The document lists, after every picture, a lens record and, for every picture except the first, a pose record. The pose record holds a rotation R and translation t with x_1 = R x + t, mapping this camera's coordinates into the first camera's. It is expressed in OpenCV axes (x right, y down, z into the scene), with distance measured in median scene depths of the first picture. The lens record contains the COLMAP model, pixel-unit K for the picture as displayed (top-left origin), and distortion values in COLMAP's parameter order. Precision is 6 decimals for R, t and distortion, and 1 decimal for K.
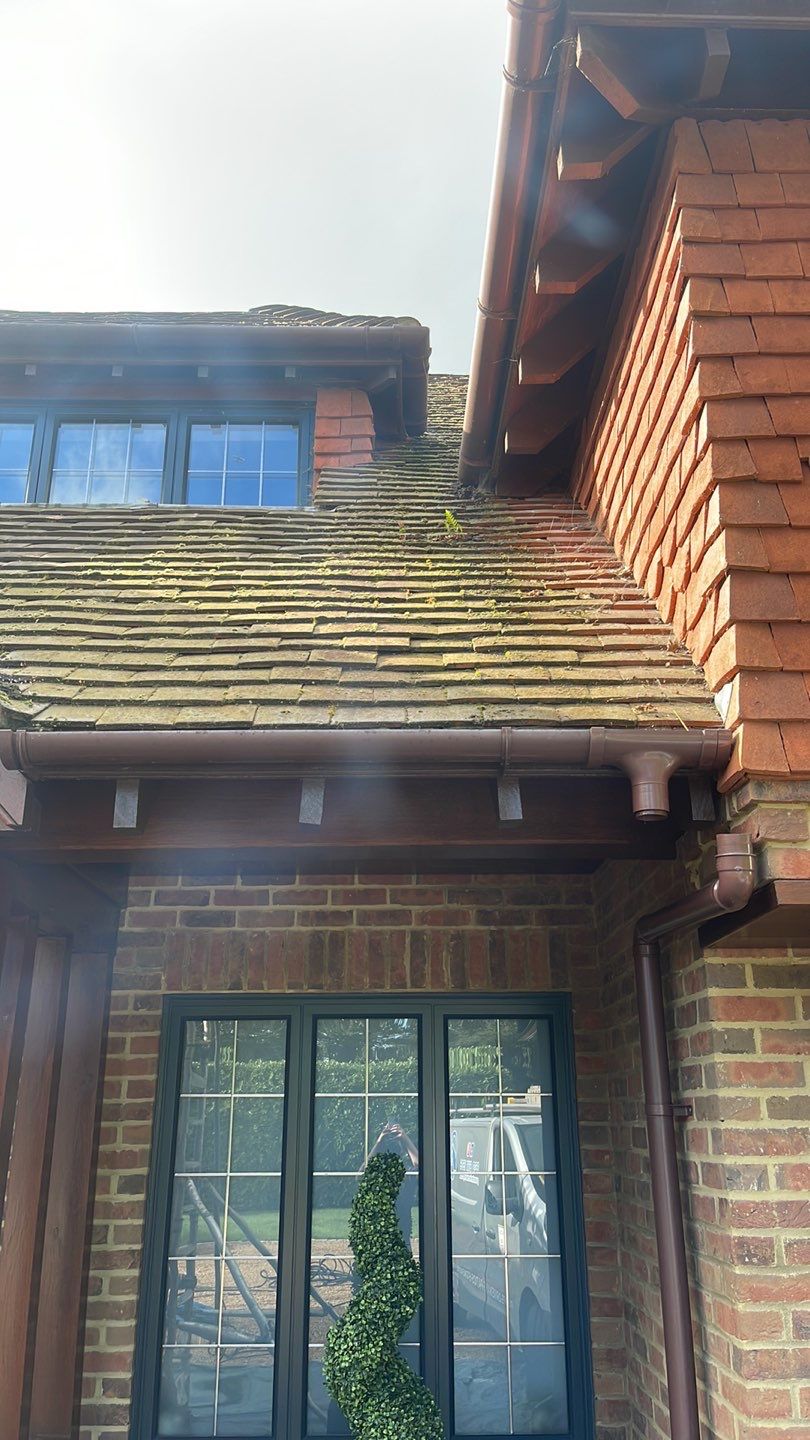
lens RADIAL K [[1061.3, 0, 406.8], [0, 1061.3, 725.2], [0, 0, 1]] dist [0.074371, -0.097622]
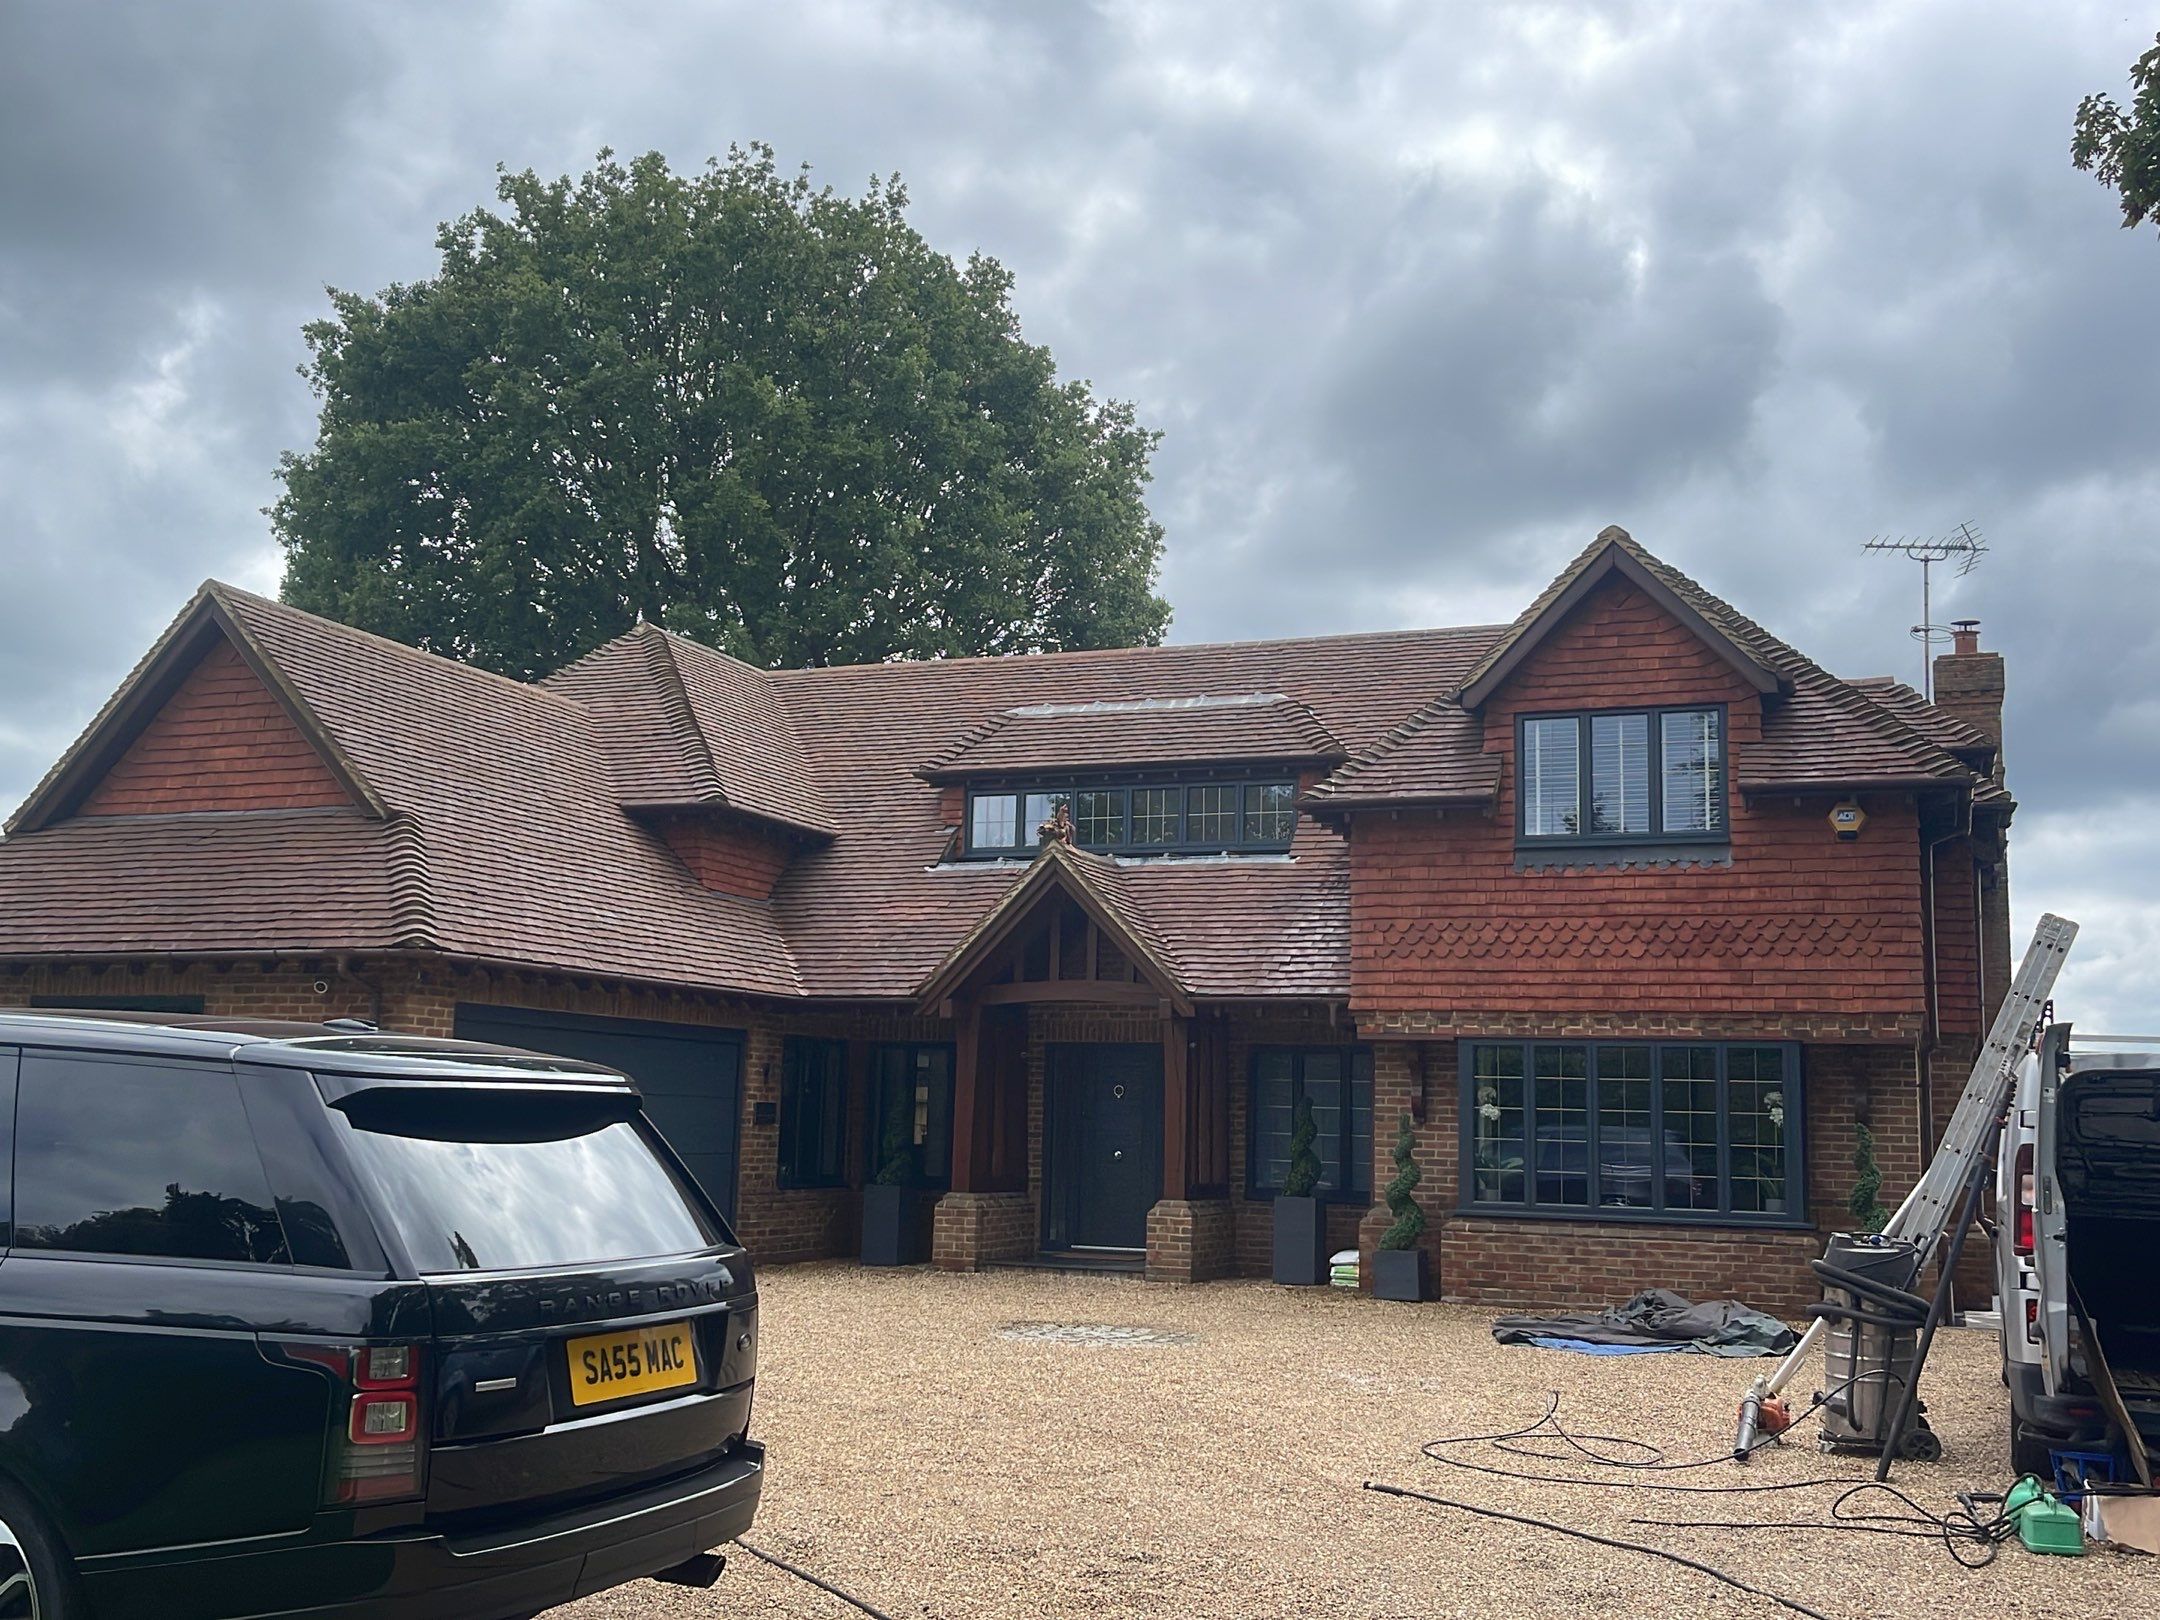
lens RADIAL K [[2113.5, 0, 1093.0], [0, 2113.5, 834.8], [0, 0, 1]] dist [0.135805, -0.415401]
pose [[0.927516, -0.026900, -0.372814, 1.623504], [0.106350, 0.975176, 0.194221, -1.534647], [0.358335, -0.219791, 0.907352, -4.436001]]
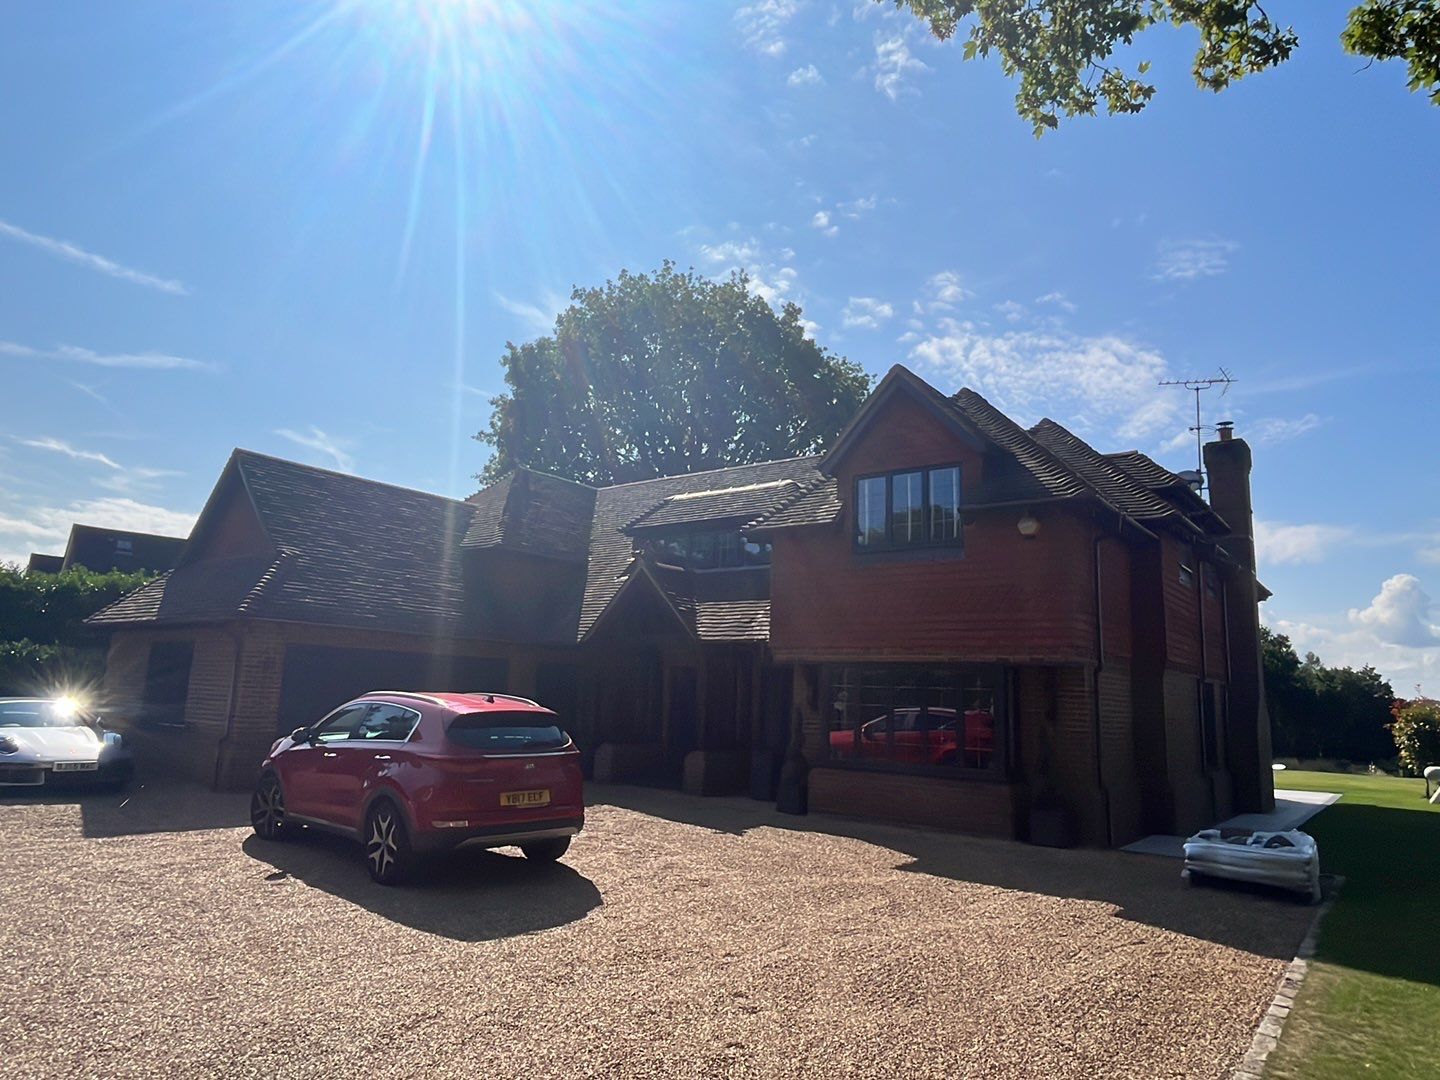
lens RADIAL K [[897.5, 0, 718.4], [0, 897.5, 550.1], [0, 0, 1]] dist [0.005717, -0.001024]
pose [[0.782907, -0.067612, -0.618454, 2.591307], [0.179749, 0.976265, 0.120817, -0.943418], [0.595606, -0.205755, 0.776478, -2.608172]]
